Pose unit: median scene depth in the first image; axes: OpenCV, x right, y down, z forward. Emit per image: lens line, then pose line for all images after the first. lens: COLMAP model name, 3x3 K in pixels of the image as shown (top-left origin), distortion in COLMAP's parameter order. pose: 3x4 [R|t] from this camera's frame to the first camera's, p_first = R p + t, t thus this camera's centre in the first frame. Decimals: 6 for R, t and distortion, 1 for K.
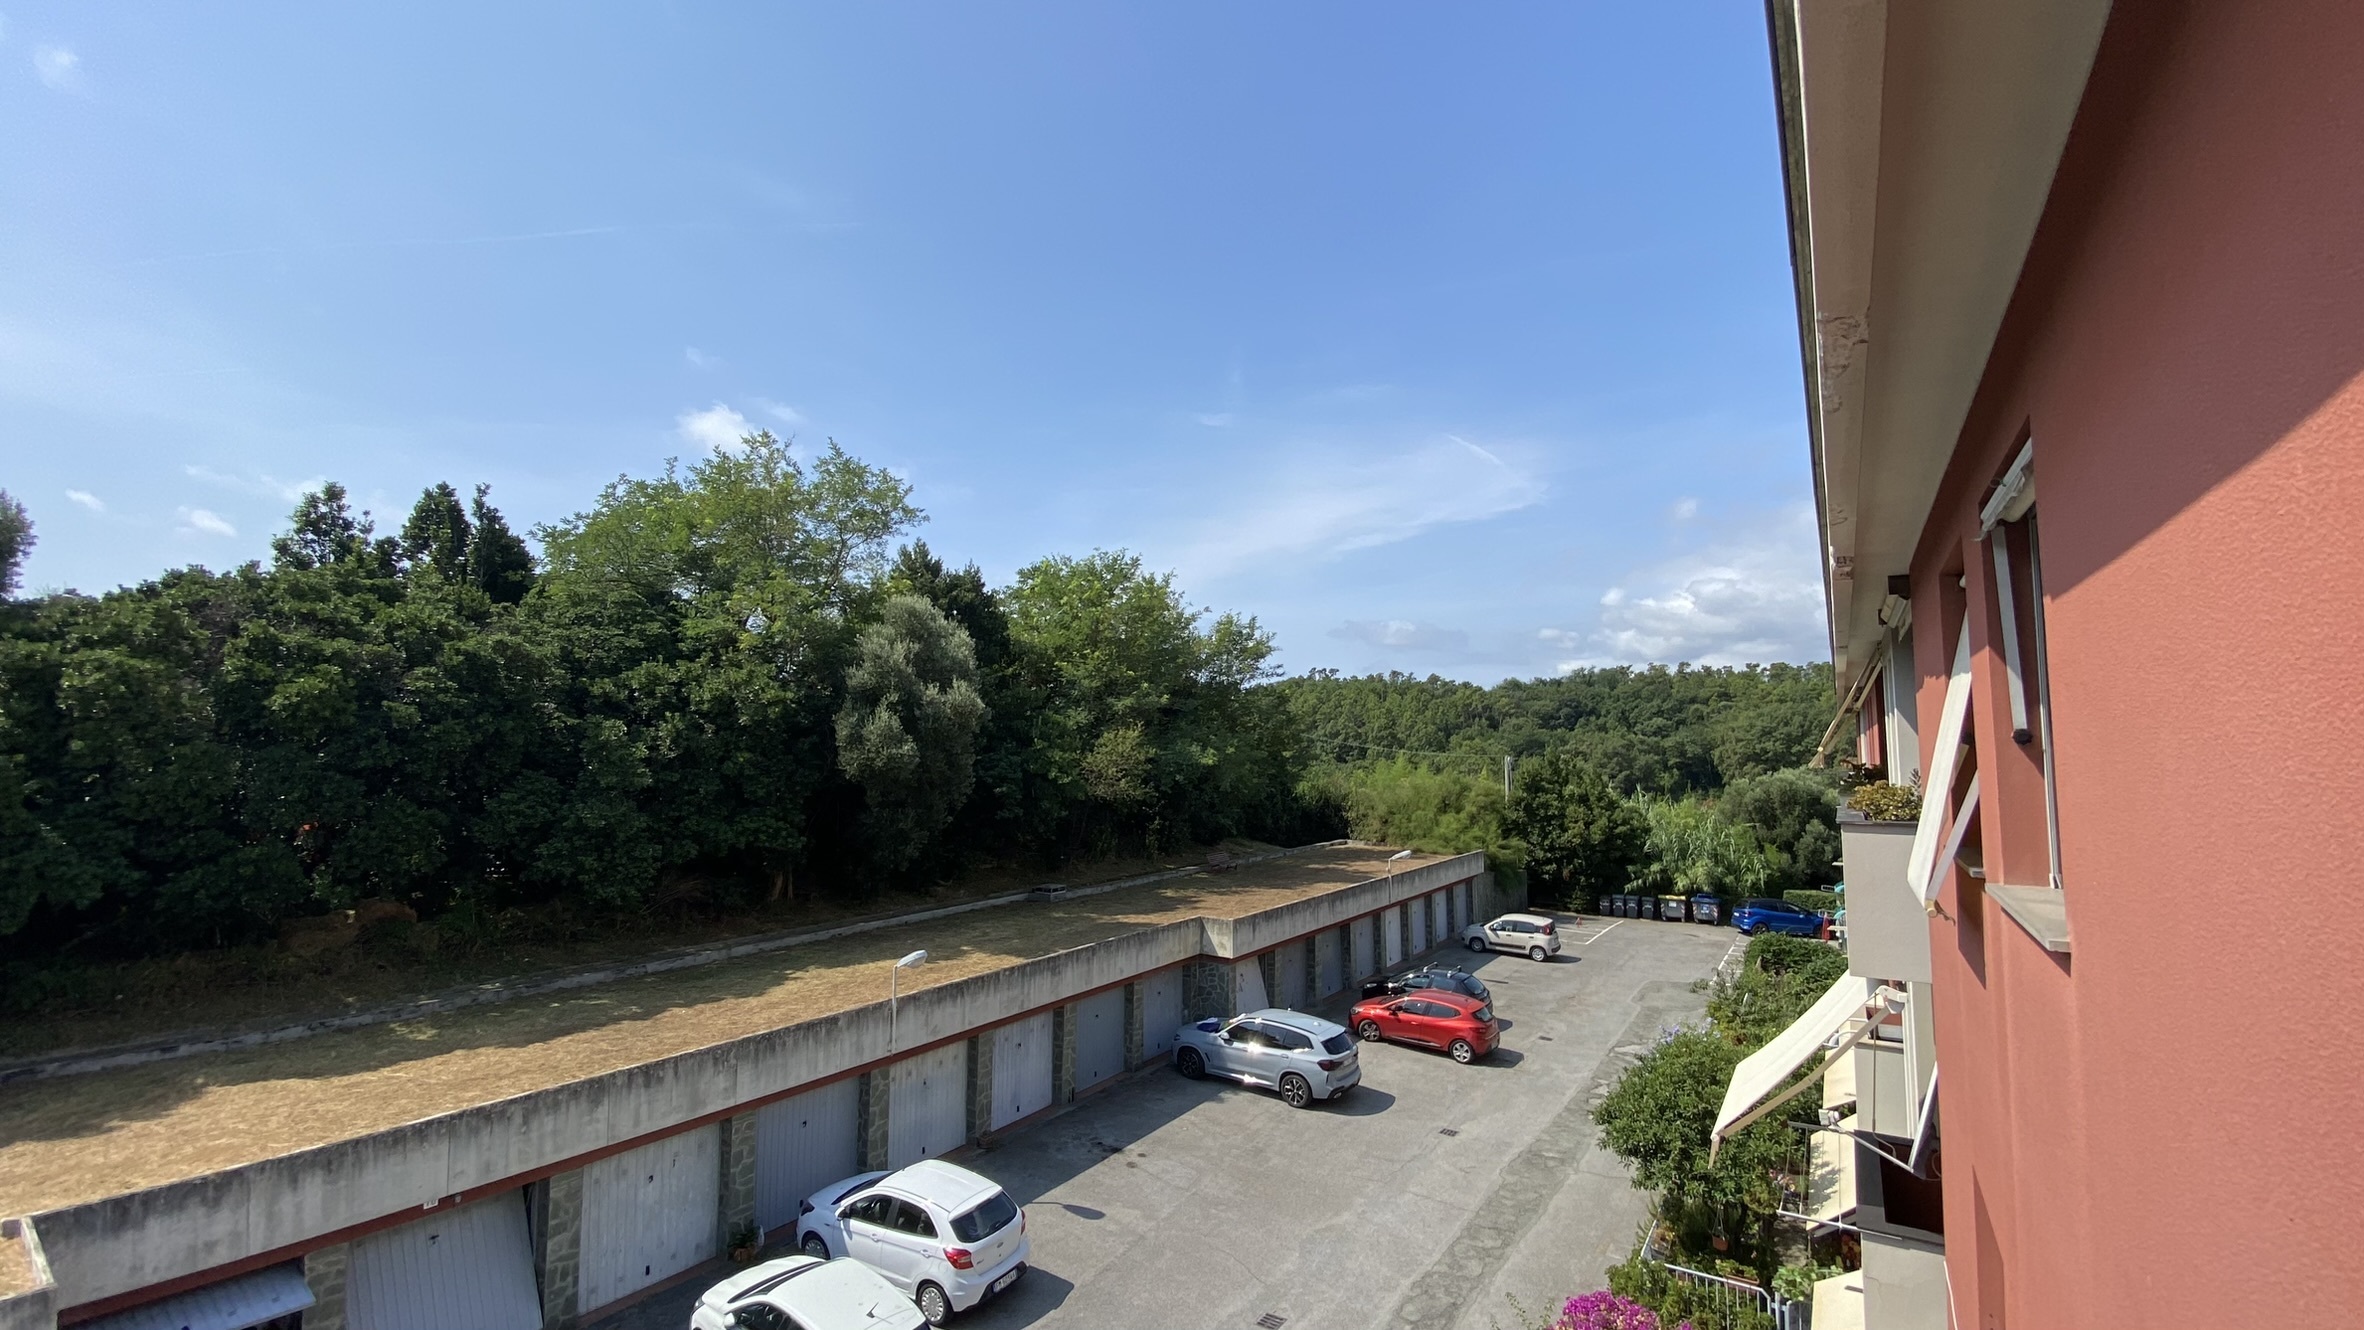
lens RADIAL K [[918.4, 0, 1182.0], [0, 918.4, 665.0], [0, 0, 1]] dist [-0.057880, 0.004818]
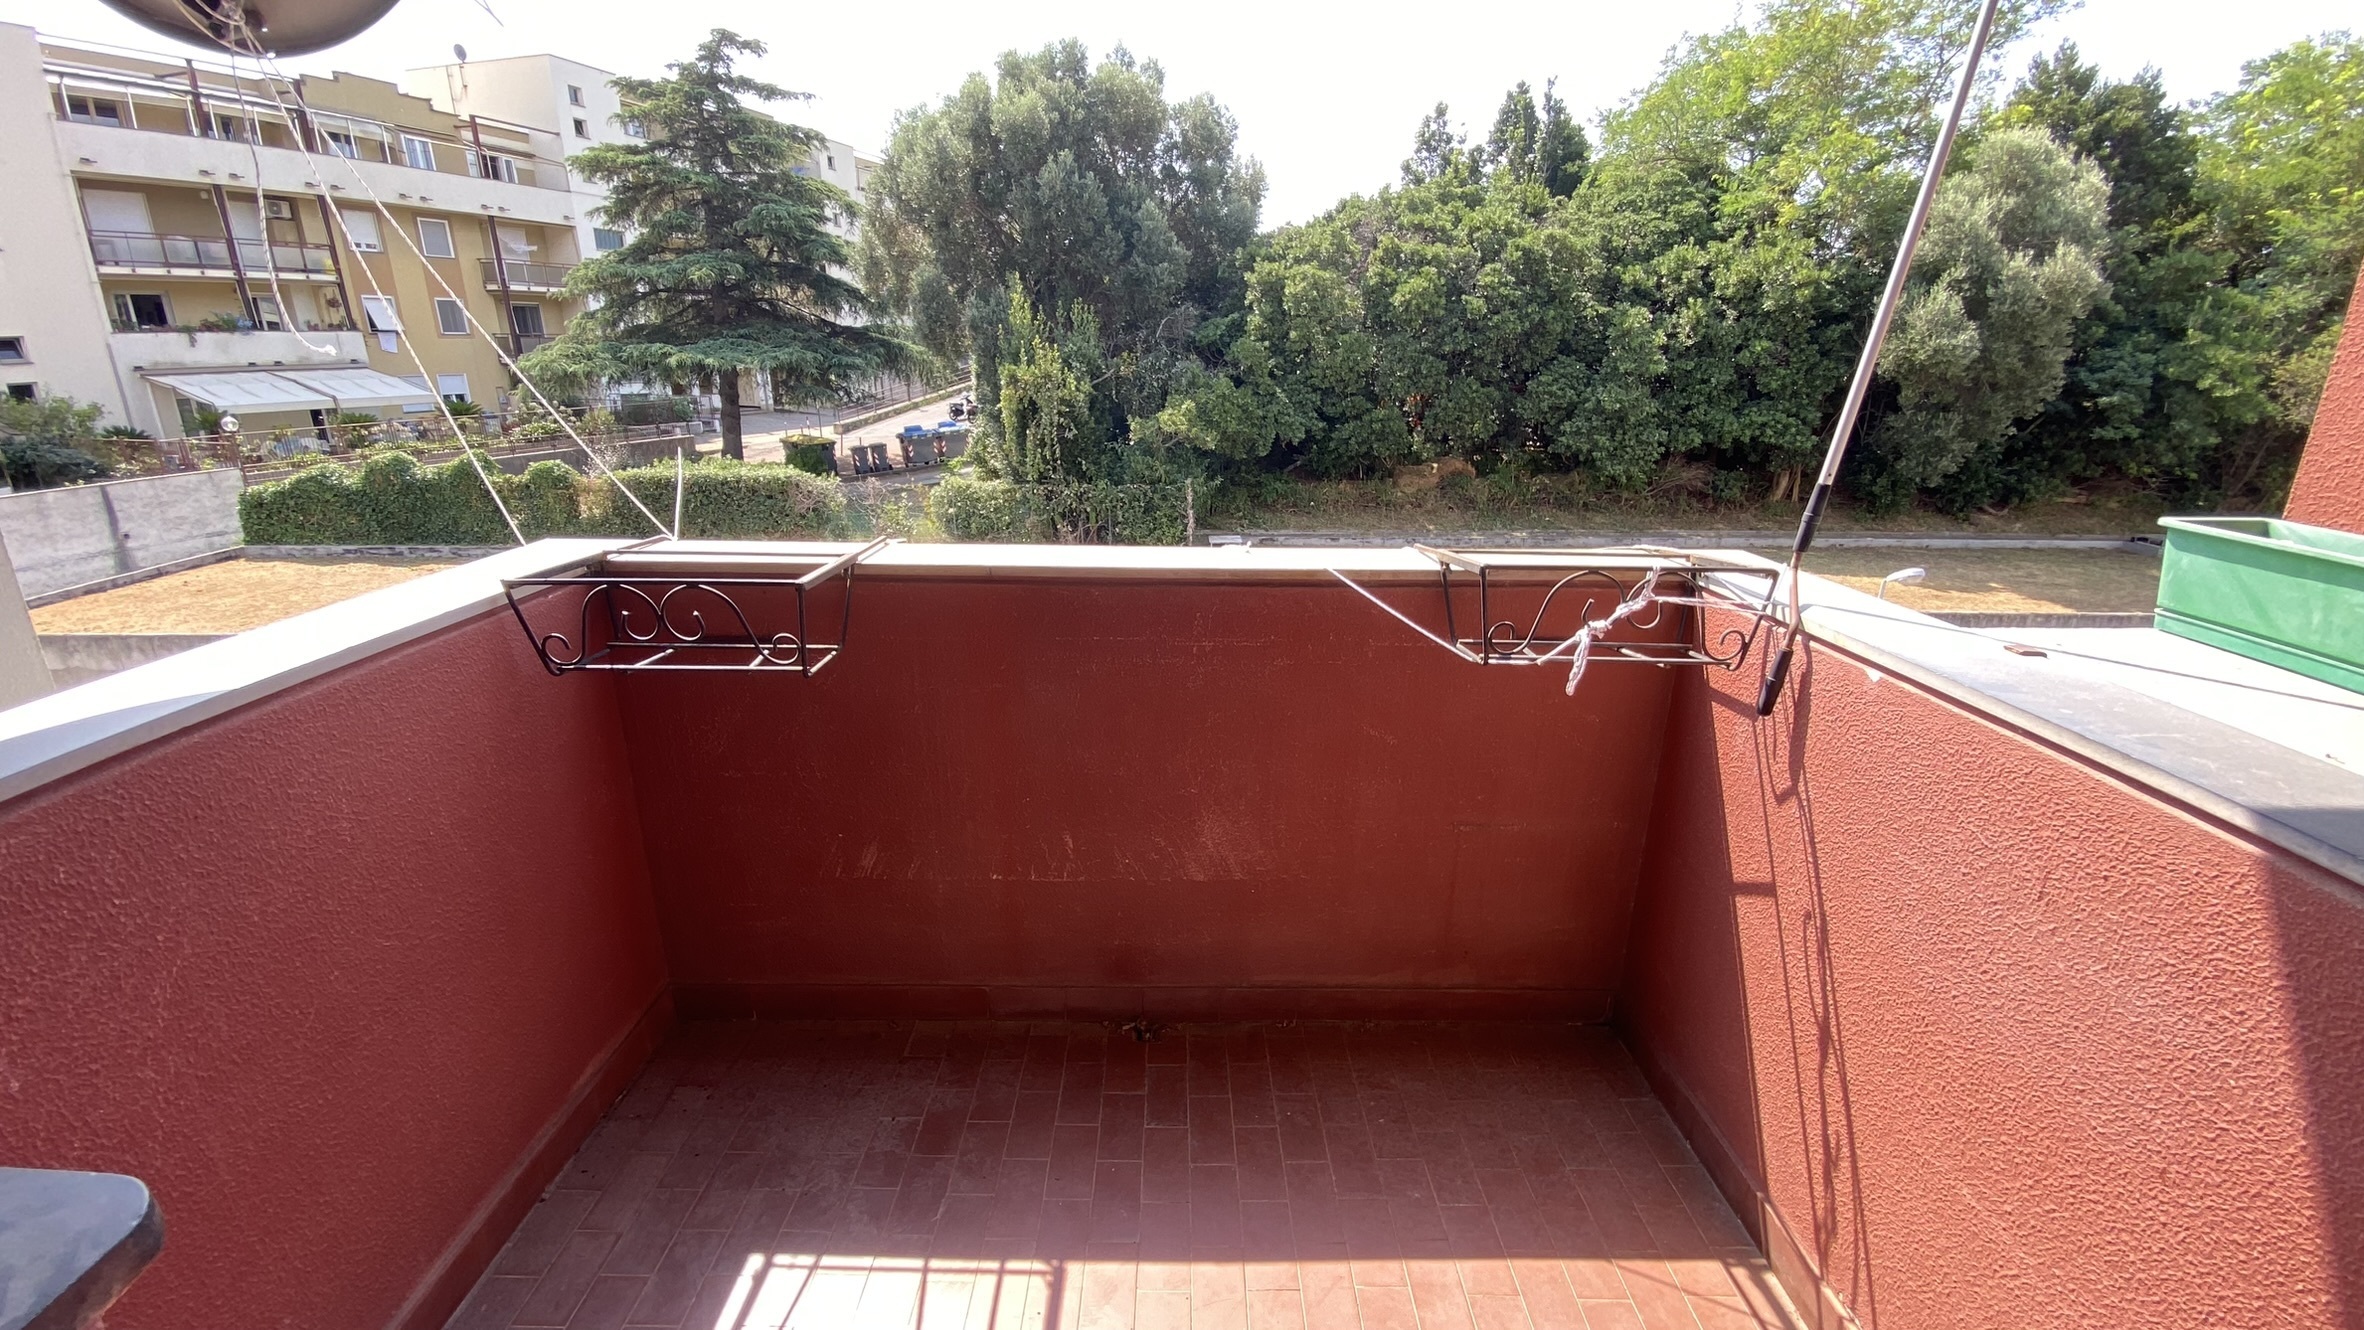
lens RADIAL K [[931.6, 0, 1182.0], [0, 931.6, 665.0], [0, 0, 1]] dist [0.000072, -0.011193]
pose [[0.500290, 0.292993, -0.814779, 0.111847], [0.067306, 0.925001, 0.373956, 0.004580], [0.863238, -0.241926, 0.443049, -0.053686]]
